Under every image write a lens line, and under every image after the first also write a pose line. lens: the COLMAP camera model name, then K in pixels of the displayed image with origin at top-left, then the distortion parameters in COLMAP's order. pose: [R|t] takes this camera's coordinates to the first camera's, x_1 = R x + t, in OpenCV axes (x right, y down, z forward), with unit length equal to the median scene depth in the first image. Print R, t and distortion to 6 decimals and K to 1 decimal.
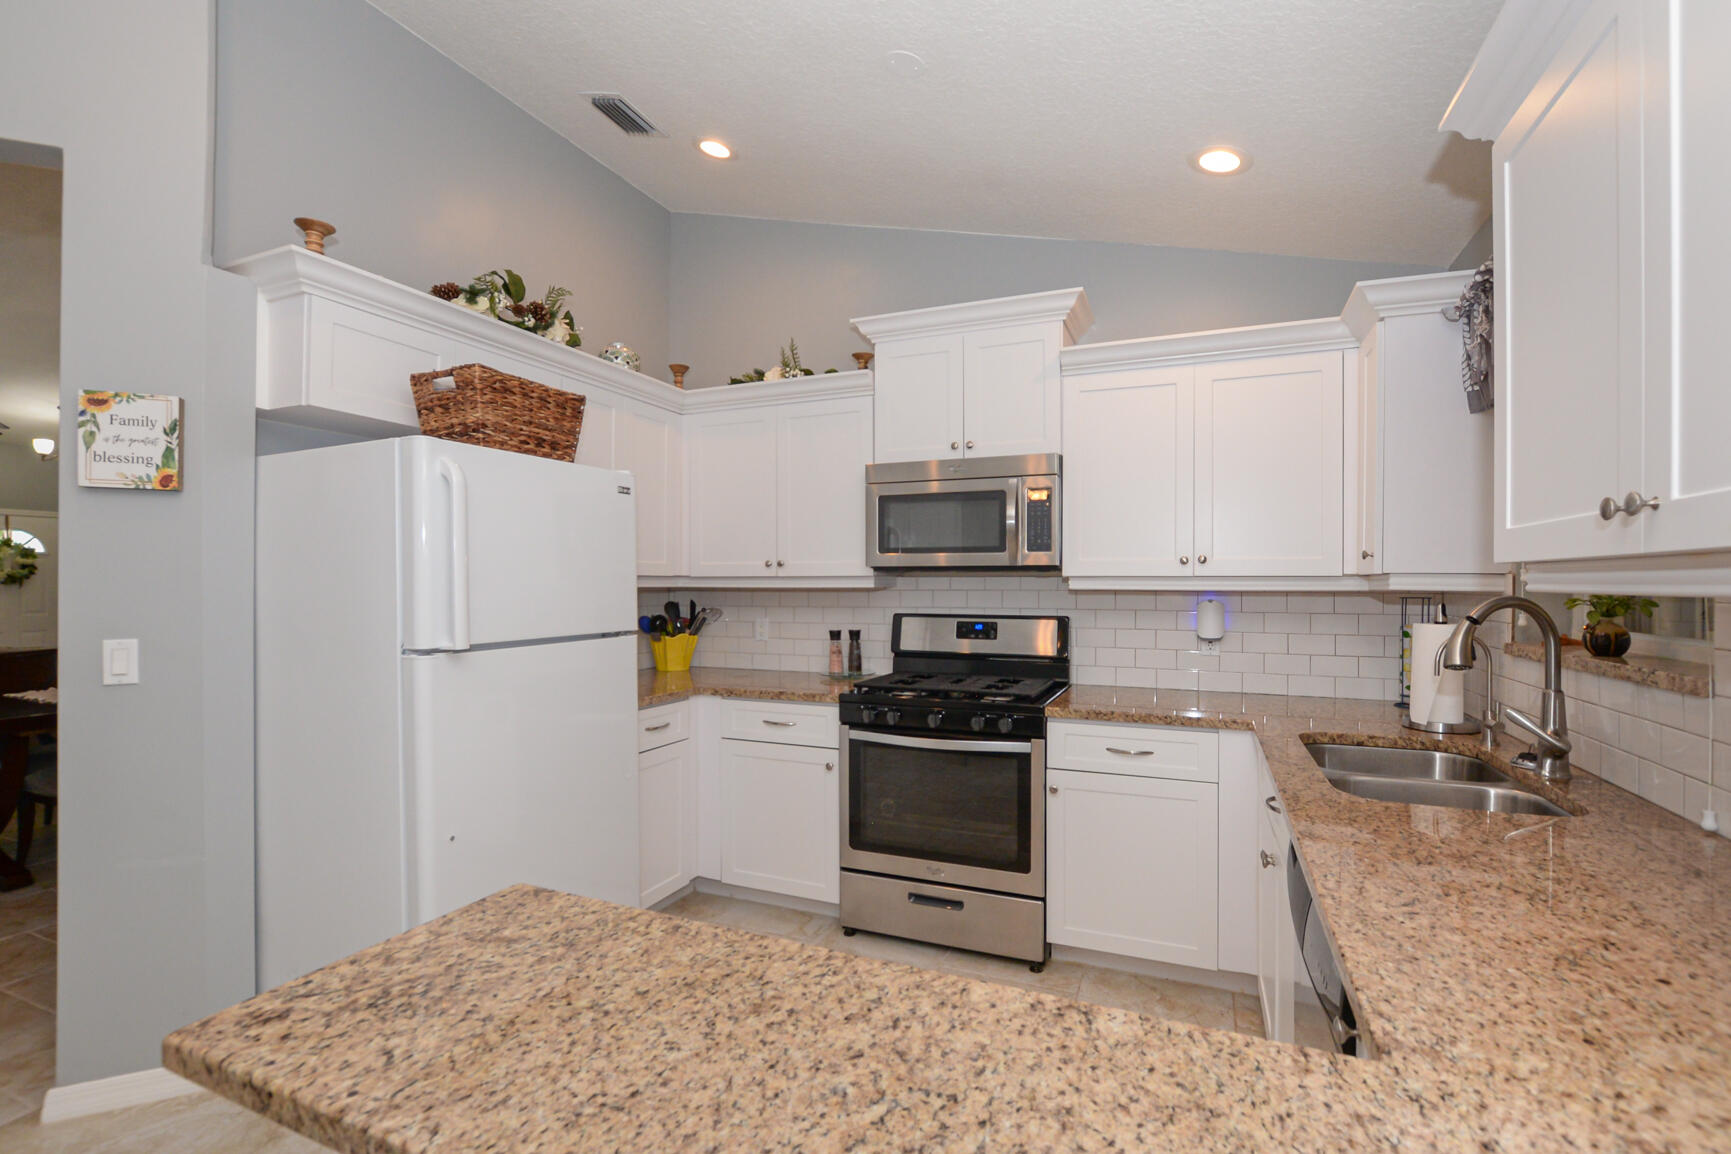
lens RADIAL K [[773.4, 0, 864.4], [0, 773.4, 583.2], [0, 0, 1]] dist [-0.017176, 0.000287]
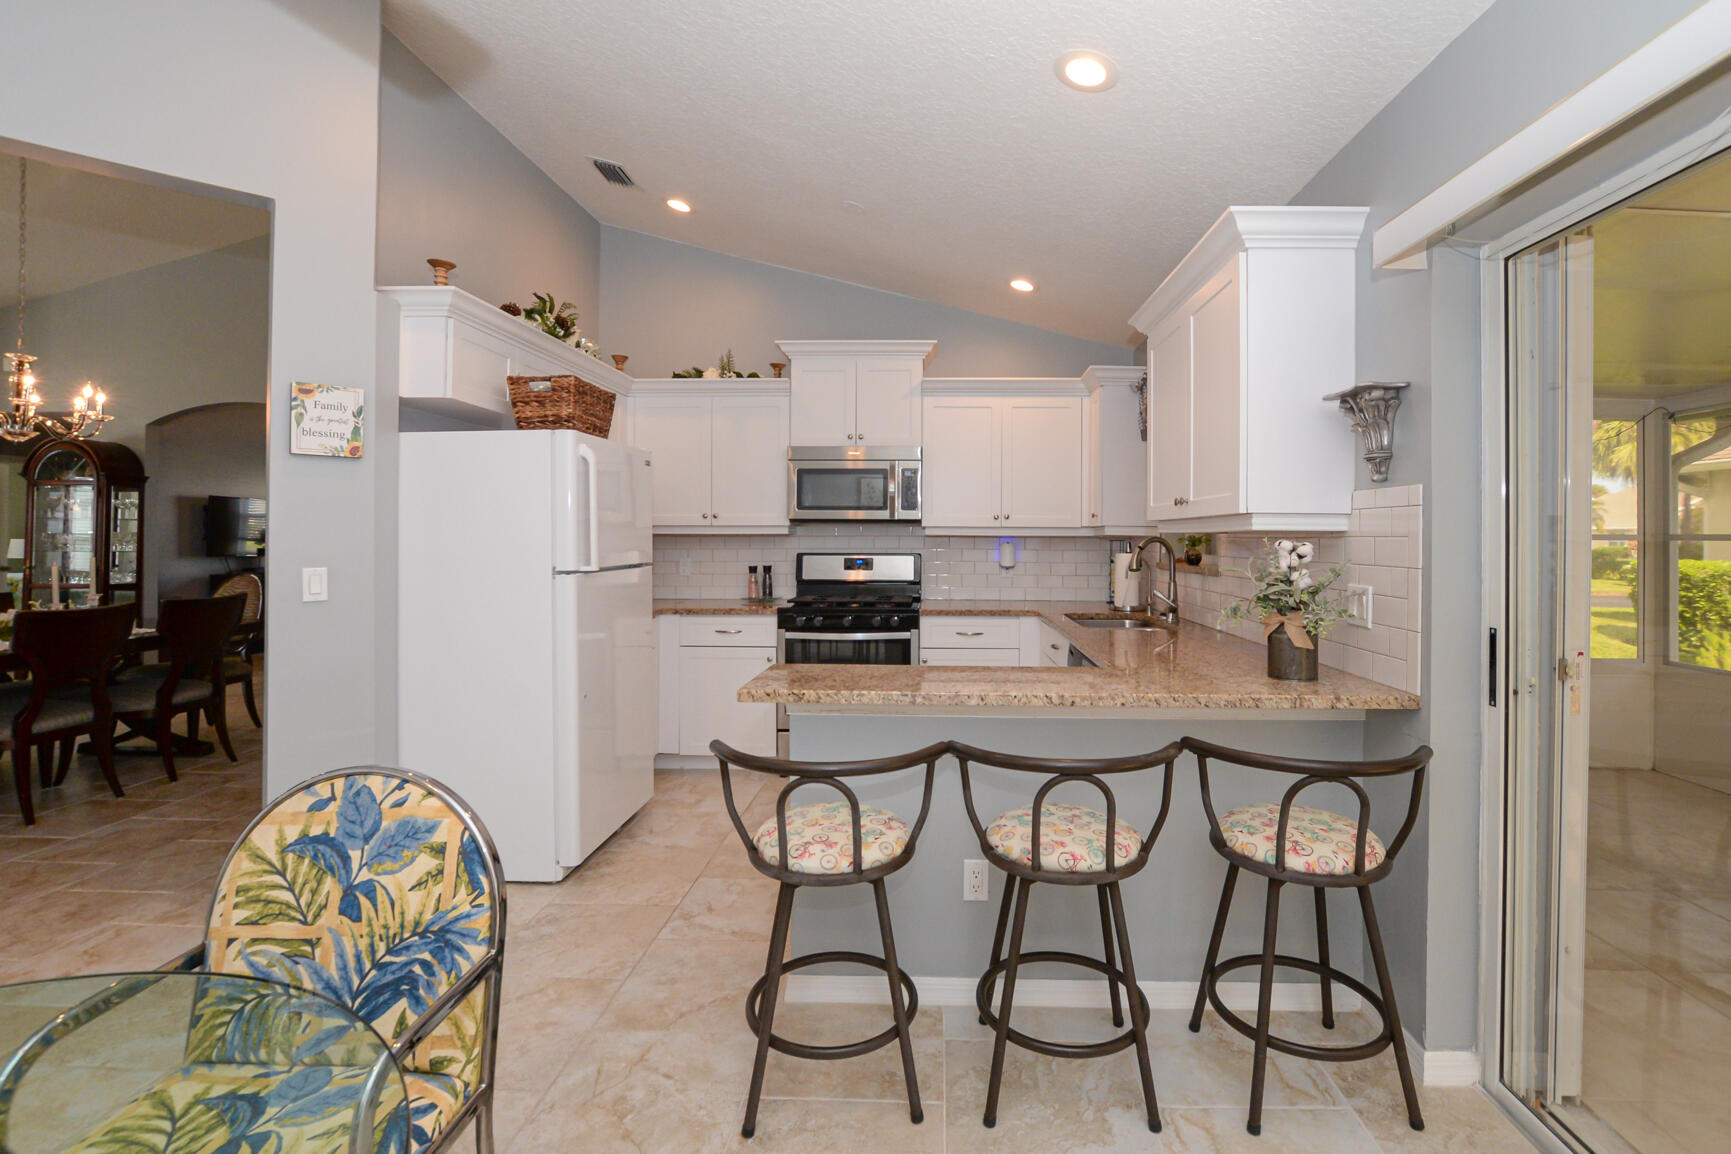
lens RADIAL K [[783.6, 0, 926.2], [0, 783.6, 533.3], [0, 0, 1]] dist [-0.014221, 0.000265]
pose [[0.925918, 0.004165, 0.377702, -0.343824], [-0.002613, 0.999986, -0.004621, 0.011918], [-0.377716, 0.003292, 0.925916, -0.470142]]
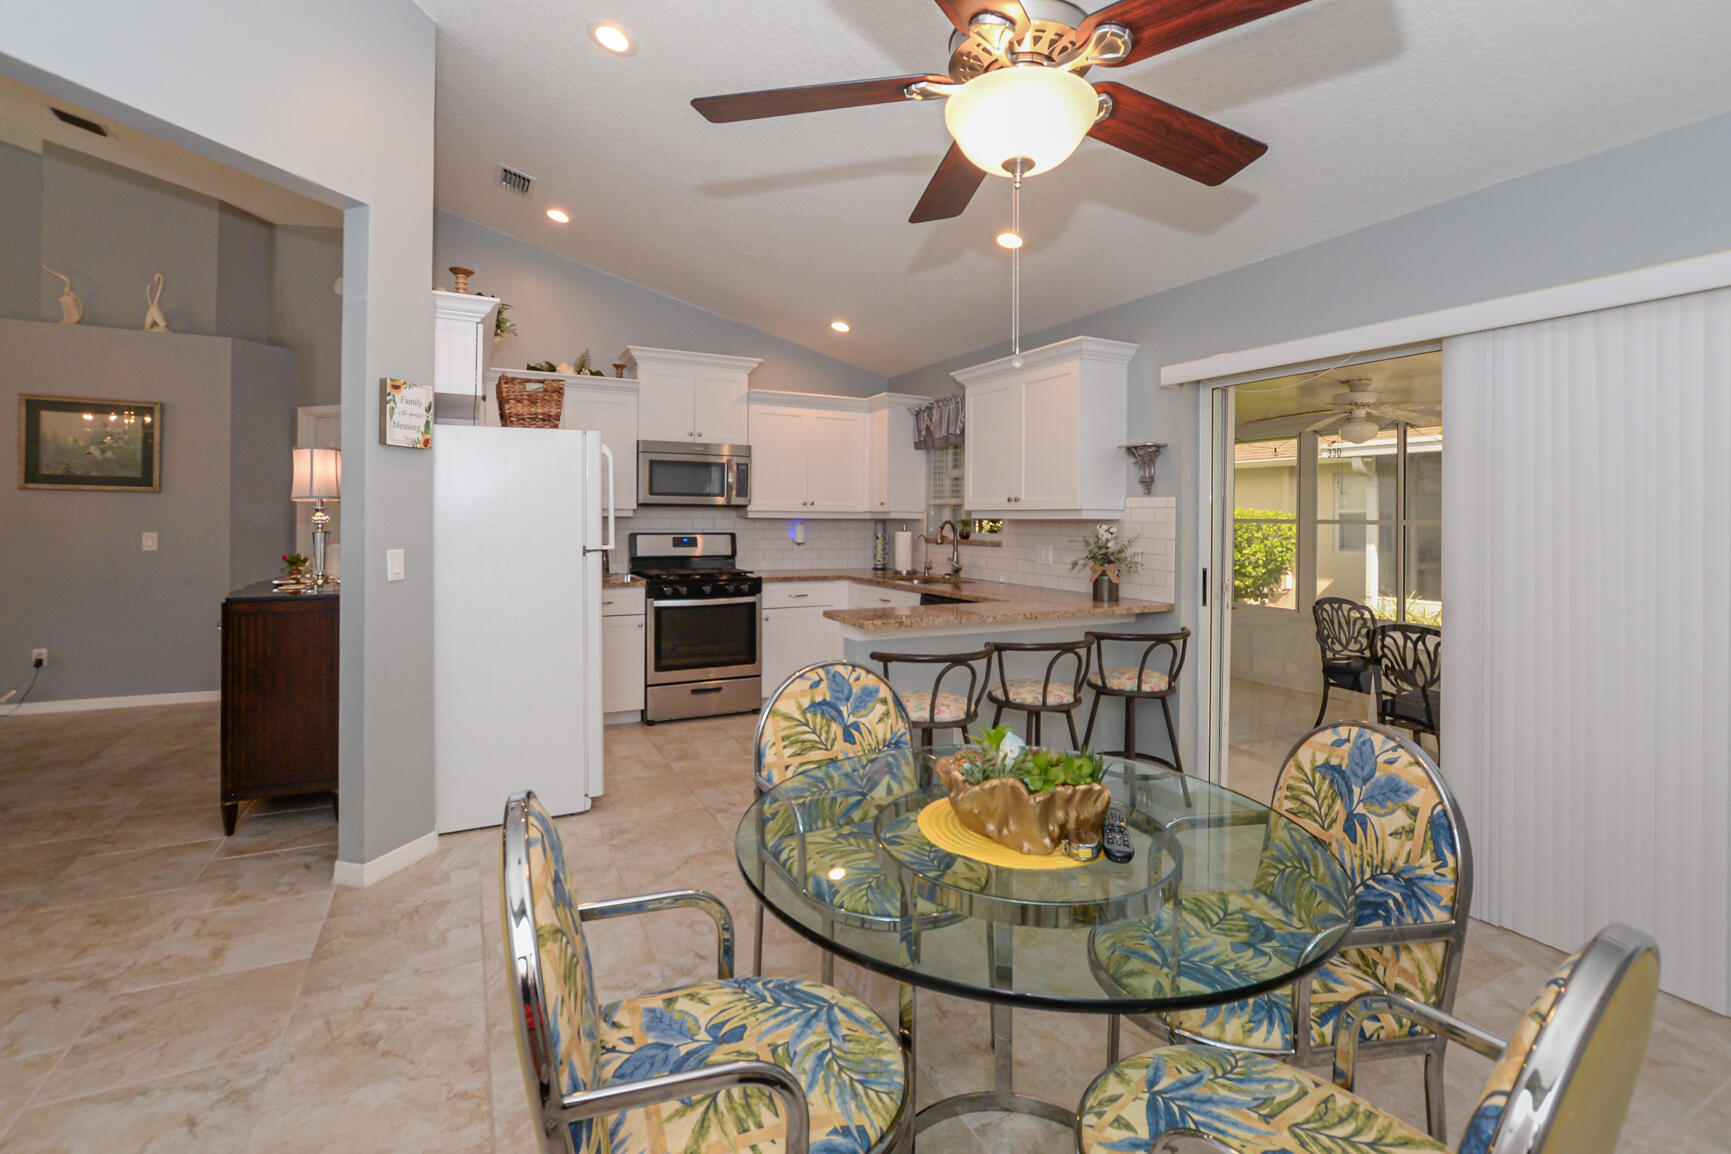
lens RADIAL K [[774.1, 0, 871.9], [0, 774.1, 520.6], [0, 0, 1]] dist [-0.015160, 0.000166]
pose [[0.630889, 0.000607, 0.775873, -1.070304], [-0.007545, 0.999957, 0.005353, 0.002676], [-0.775837, -0.009231, 0.630866, -0.440366]]
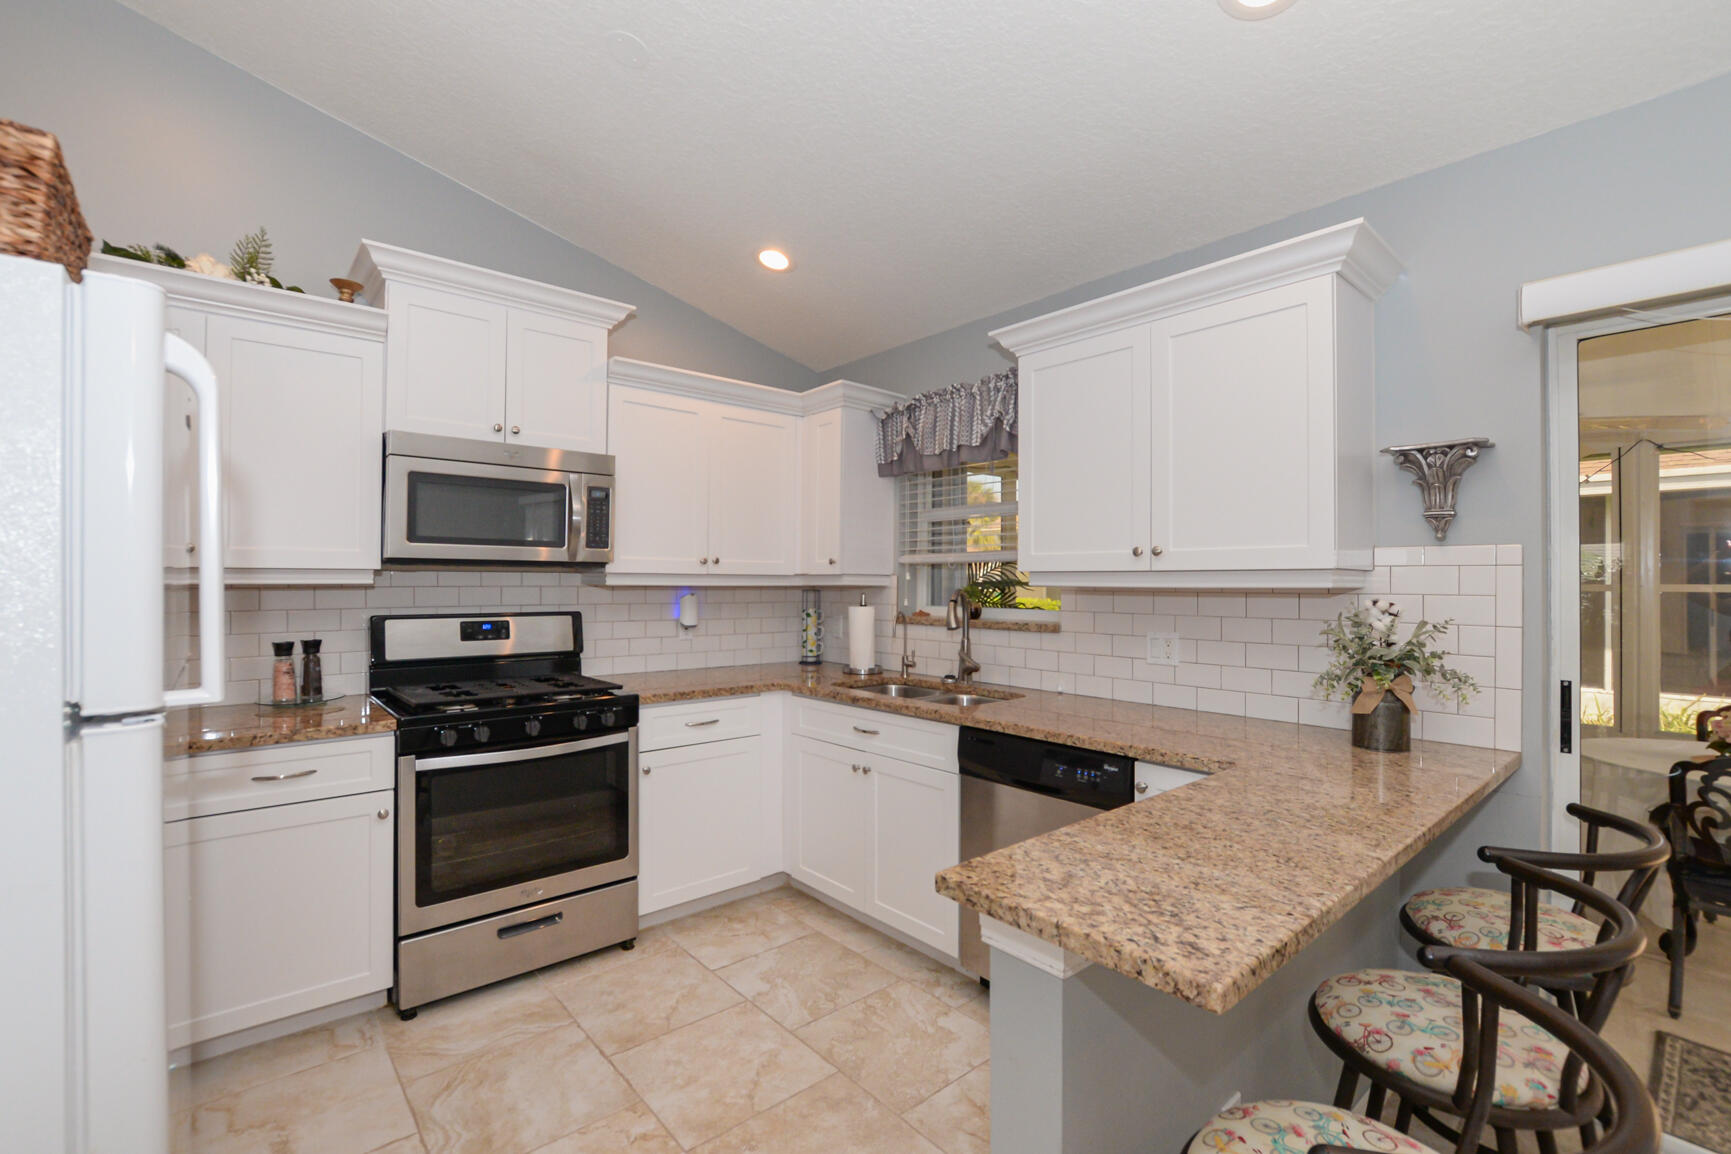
lens RADIAL K [[757.0, 0, 865.6], [0, 757.0, 572.6], [0, 0, 1]] dist [-0.016959, 0.000250]
pose [[0.438441, 0.012167, 0.898678, -0.544048], [-0.005271, 0.999926, -0.010966, -0.000055], [-0.898745, 0.000071, 0.438472, 0.248475]]
